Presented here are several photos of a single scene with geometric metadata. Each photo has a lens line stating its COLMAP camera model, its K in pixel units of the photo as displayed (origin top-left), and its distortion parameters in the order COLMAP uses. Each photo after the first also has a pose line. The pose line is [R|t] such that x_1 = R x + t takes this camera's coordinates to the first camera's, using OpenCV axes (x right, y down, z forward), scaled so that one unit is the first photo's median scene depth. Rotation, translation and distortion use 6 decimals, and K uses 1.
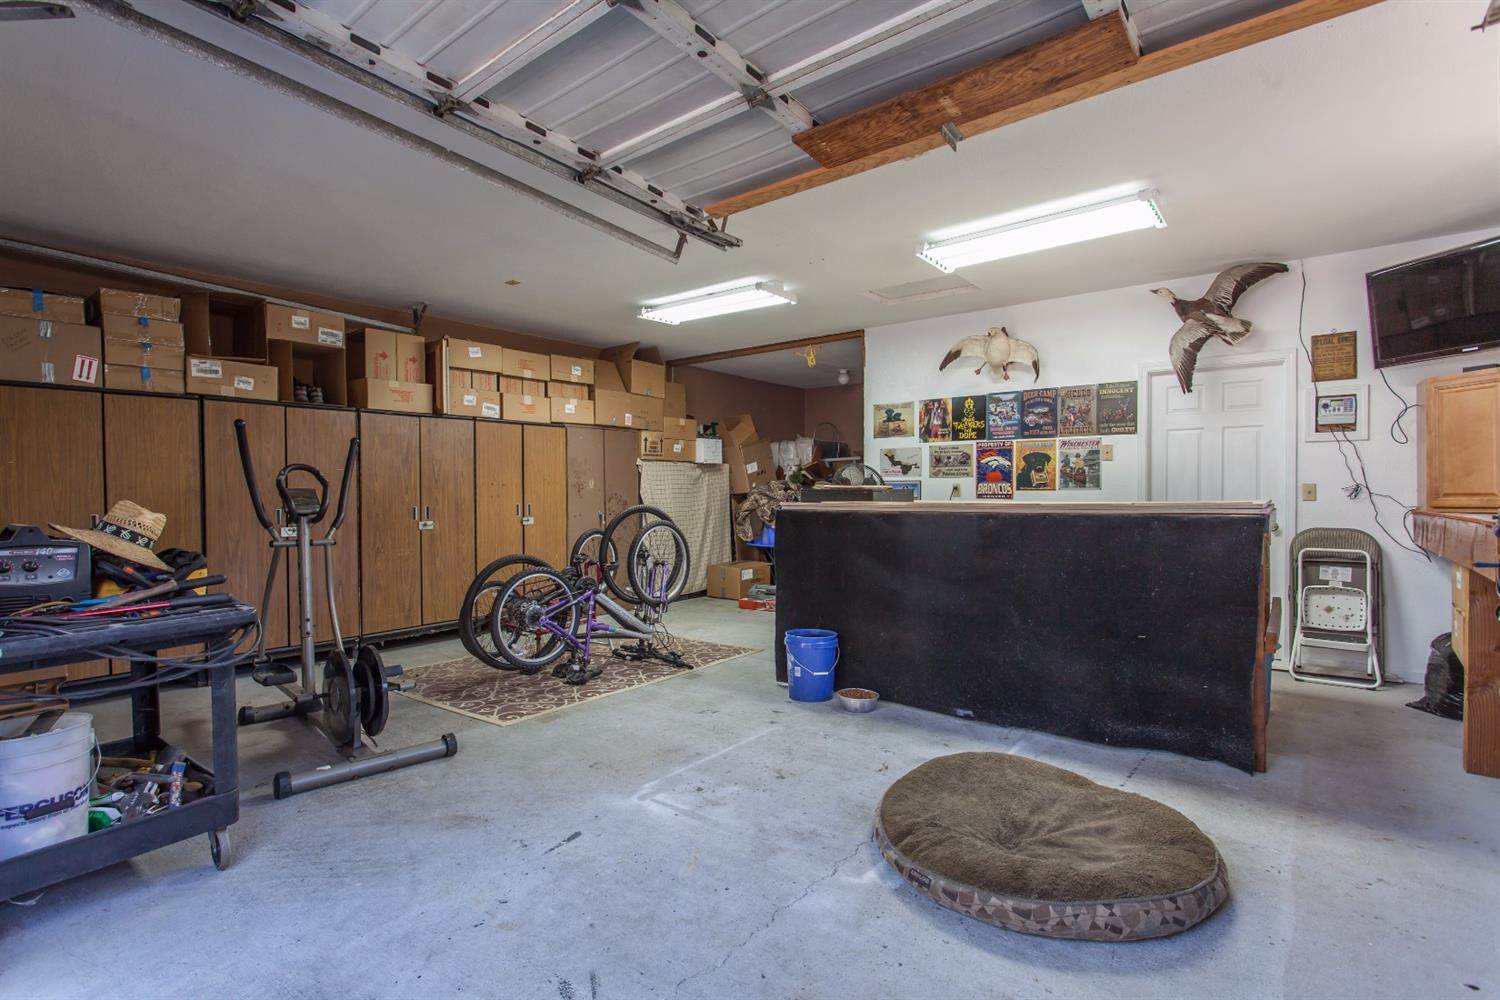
lens RADIAL K [[733.4, 0, 750.0], [0, 733.4, 500.0], [0, 0, 1]] dist [-0.024122, 0.009952]
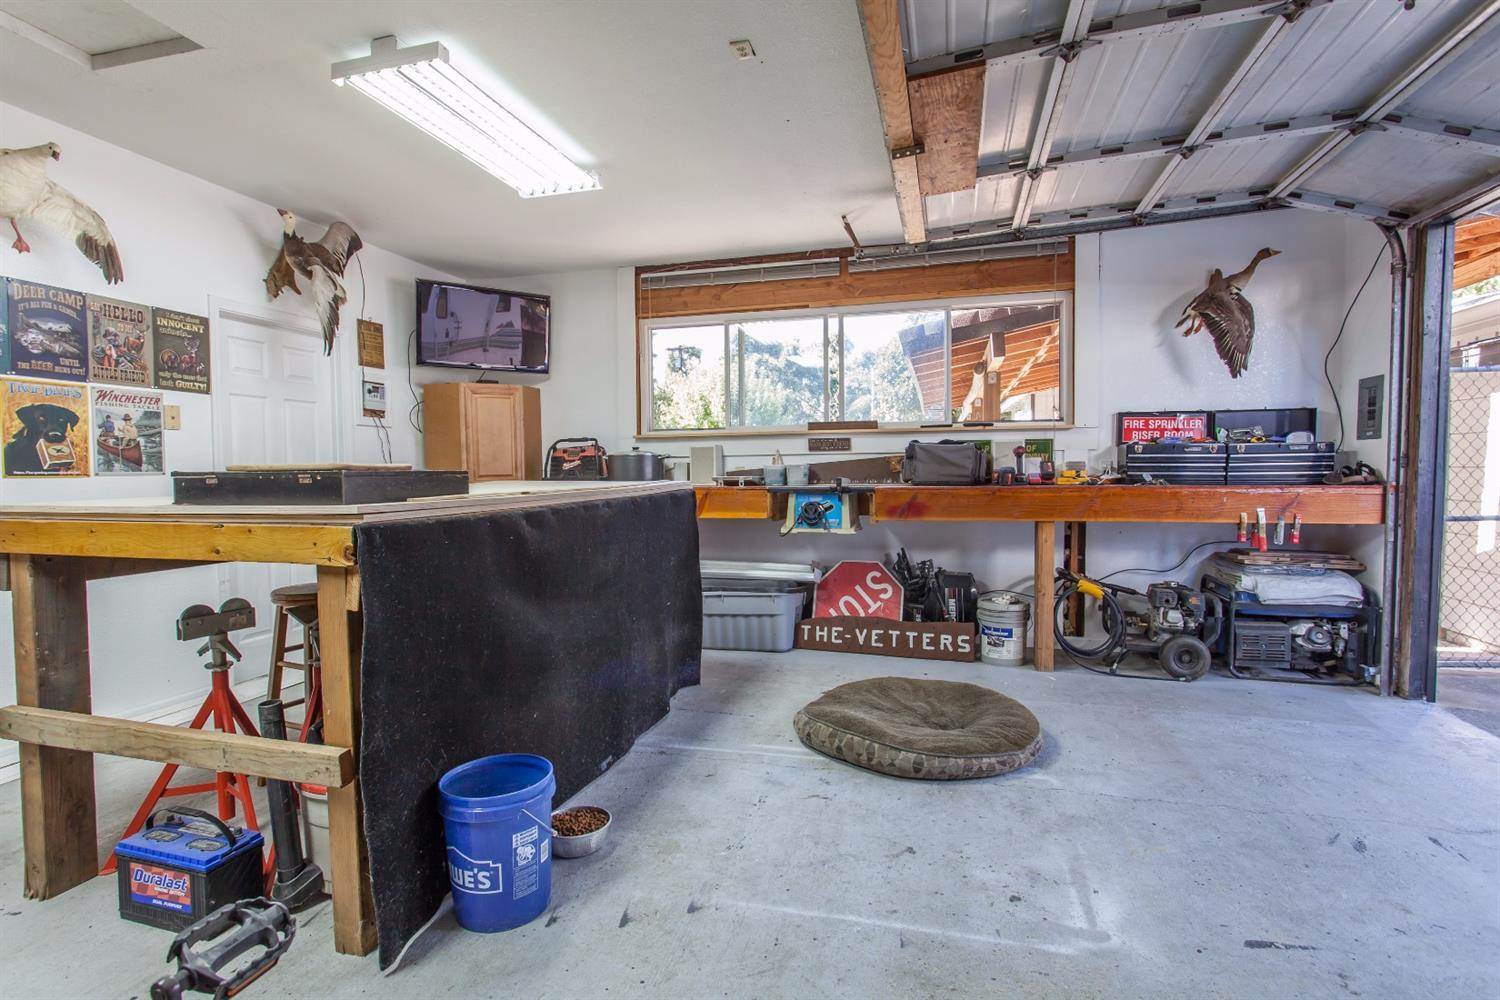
lens RADIAL K [[733.4, 0, 750.0], [0, 733.4, 500.0], [0, 0, 1]] dist [-0.024122, 0.009952]
pose [[-0.402728, -0.031611, 0.914774, -0.361925], [0.022431, 0.998763, 0.044388, -0.010162], [-0.915045, 0.038395, -0.401521, 0.922662]]
